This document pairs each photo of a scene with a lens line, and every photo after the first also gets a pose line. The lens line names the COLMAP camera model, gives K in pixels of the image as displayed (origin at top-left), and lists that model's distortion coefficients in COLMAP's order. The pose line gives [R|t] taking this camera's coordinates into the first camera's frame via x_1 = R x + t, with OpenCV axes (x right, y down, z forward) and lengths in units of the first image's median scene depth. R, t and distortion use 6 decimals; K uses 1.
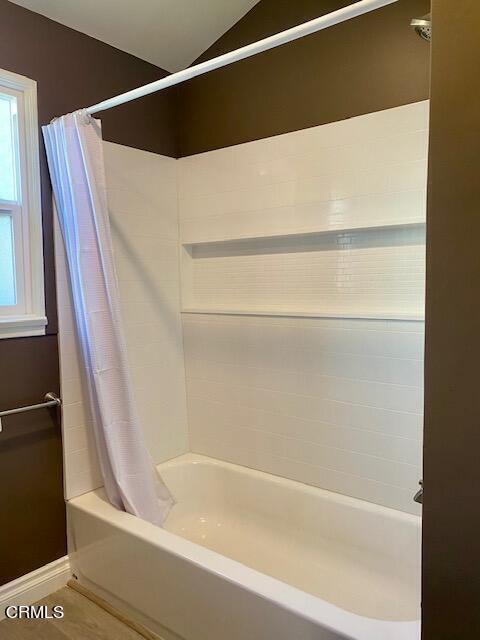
lens RADIAL K [[470.5, 0, 238.7], [0, 470.5, 309.4], [0, 0, 1]] dist [-0.000311, -0.004265]
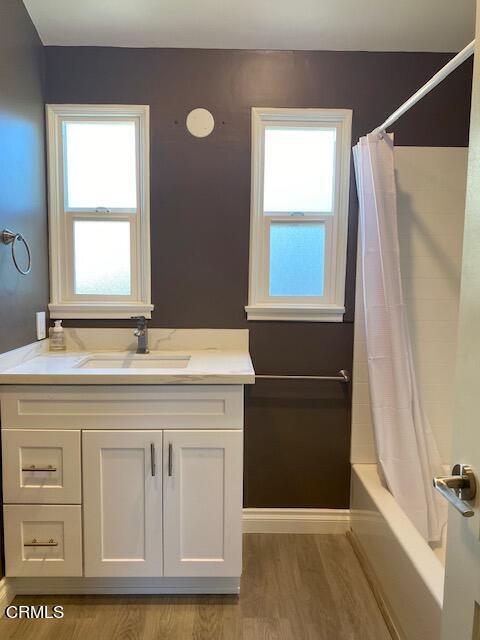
lens RADIAL K [[470.5, 0, 238.7], [0, 470.5, 309.4], [0, 0, 1]] dist [-0.000311, -0.004265]
pose [[0.630410, 0.087297, -0.771338, 0.349684], [-0.071487, 0.995963, 0.054294, -0.023663], [0.772963, 0.020913, 0.634106, 0.027916]]
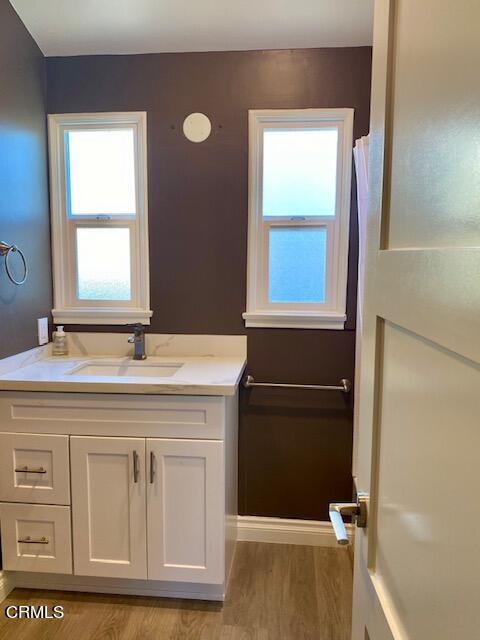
lens RADIAL K [[500.5, 0, 240.8], [0, 500.5, 310.6], [0, 0, 1]] dist [-0.001996, -0.003038]
pose [[0.541722, 0.106926, -0.833729, 0.477622], [-0.070159, 0.994167, 0.081916, -0.076595], [0.837625, 0.014118, 0.546064, 0.111769]]
